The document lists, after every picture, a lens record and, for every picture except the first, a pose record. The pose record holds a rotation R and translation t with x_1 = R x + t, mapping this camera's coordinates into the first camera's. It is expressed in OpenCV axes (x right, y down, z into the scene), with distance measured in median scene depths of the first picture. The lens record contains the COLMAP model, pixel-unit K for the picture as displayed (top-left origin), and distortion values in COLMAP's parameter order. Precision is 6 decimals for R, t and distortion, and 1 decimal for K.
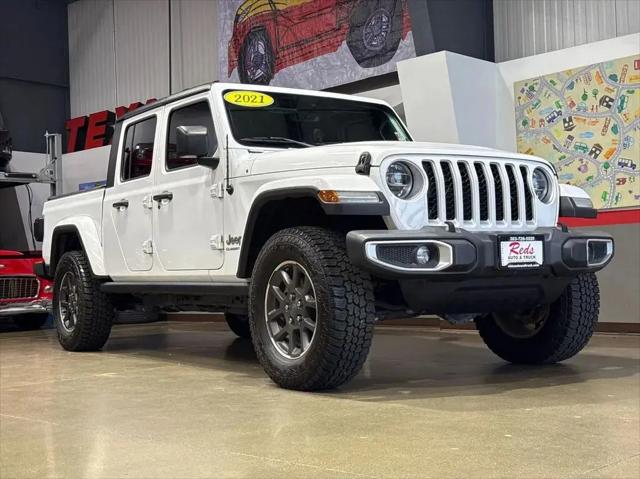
lens RADIAL K [[870.5, 0, 322.2], [0, 870.5, 234.2], [0, 0, 1]] dist [0.179411, -0.335319]
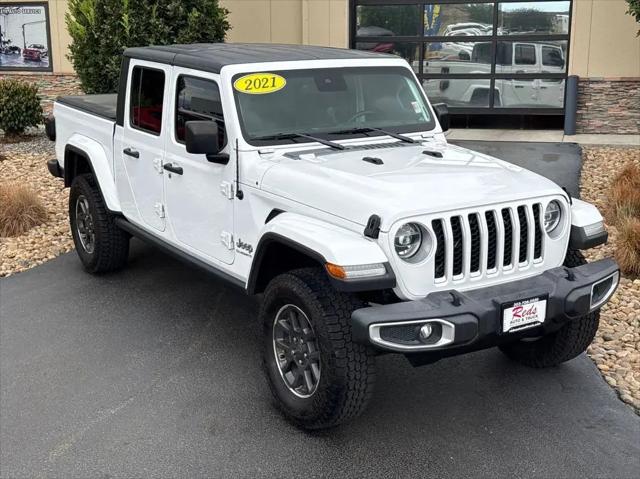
lens RADIAL K [[874.9, 0, 320.0], [0, 874.9, 239.5], [0, 0, 1]] dist [0.151502, -0.203554]
pose [[0.999357, 0.030625, -0.018628, 0.006177], [-0.023886, 0.956432, 0.290978, -0.323175], [0.026728, -0.290346, 0.956548, 0.036566]]
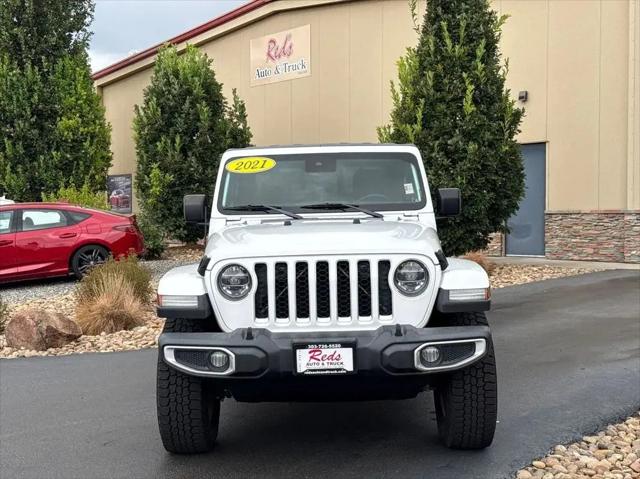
lens RADIAL K [[874.9, 0, 320.0], [0, 874.9, 239.5], [0, 0, 1]] dist [0.151502, -0.203554]
pose [[0.833151, 0.040204, -0.551583, 0.720916], [0.024416, 0.993708, 0.109309, -0.213432], [0.552507, -0.104538, 0.826927, 0.137574]]
